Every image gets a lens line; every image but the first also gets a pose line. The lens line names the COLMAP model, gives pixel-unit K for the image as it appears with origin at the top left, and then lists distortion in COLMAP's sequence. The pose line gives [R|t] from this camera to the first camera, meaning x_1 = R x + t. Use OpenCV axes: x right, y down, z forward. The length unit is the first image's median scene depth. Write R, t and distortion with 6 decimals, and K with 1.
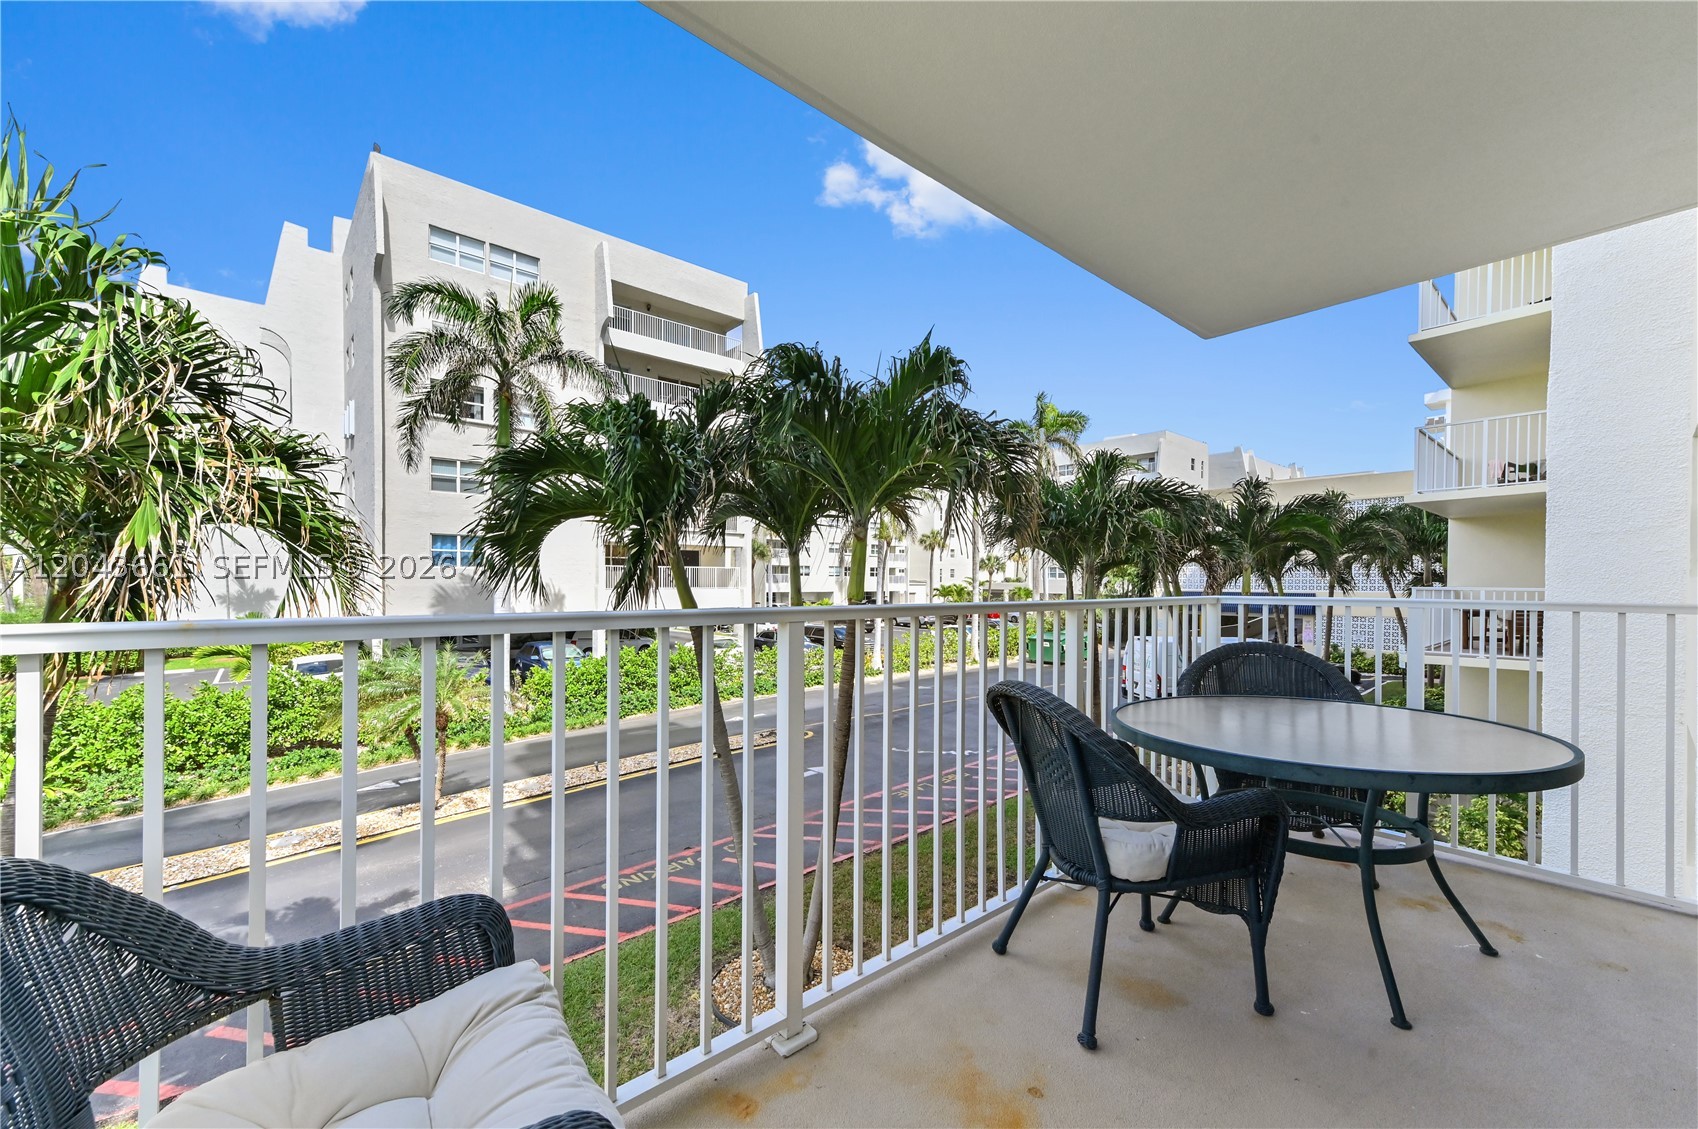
lens RADIAL K [[664.0, 0, 834.2], [0, 664.0, 593.7], [0, 0, 1]] dist [0.016967, 0.001026]
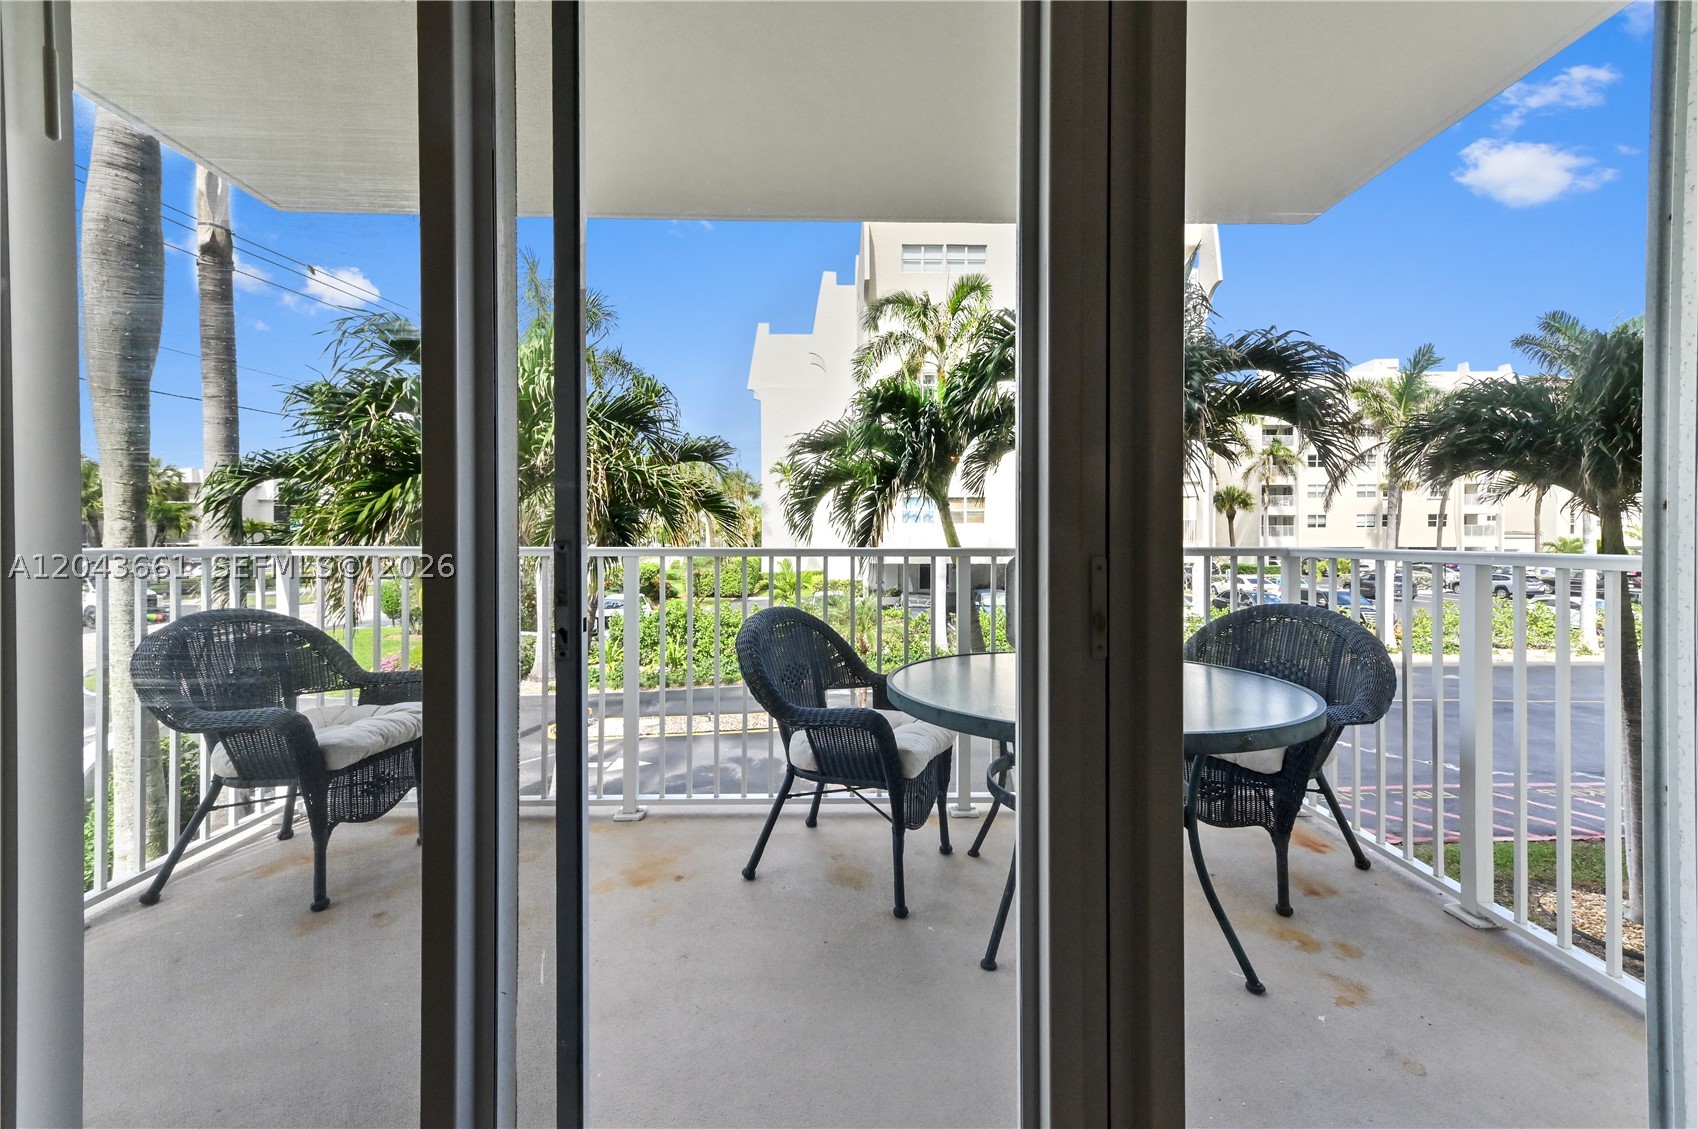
lens RADIAL K [[664.0, 0, 854.0], [0, 664.0, 541.2], [0, 0, 1]] dist [0.016967, 0.001026]
pose [[0.773658, 0.001382, -0.633602, 0.121030], [-0.005985, 0.999969, -0.005128, -0.000386], [0.633575, 0.007759, 0.773642, 0.006881]]
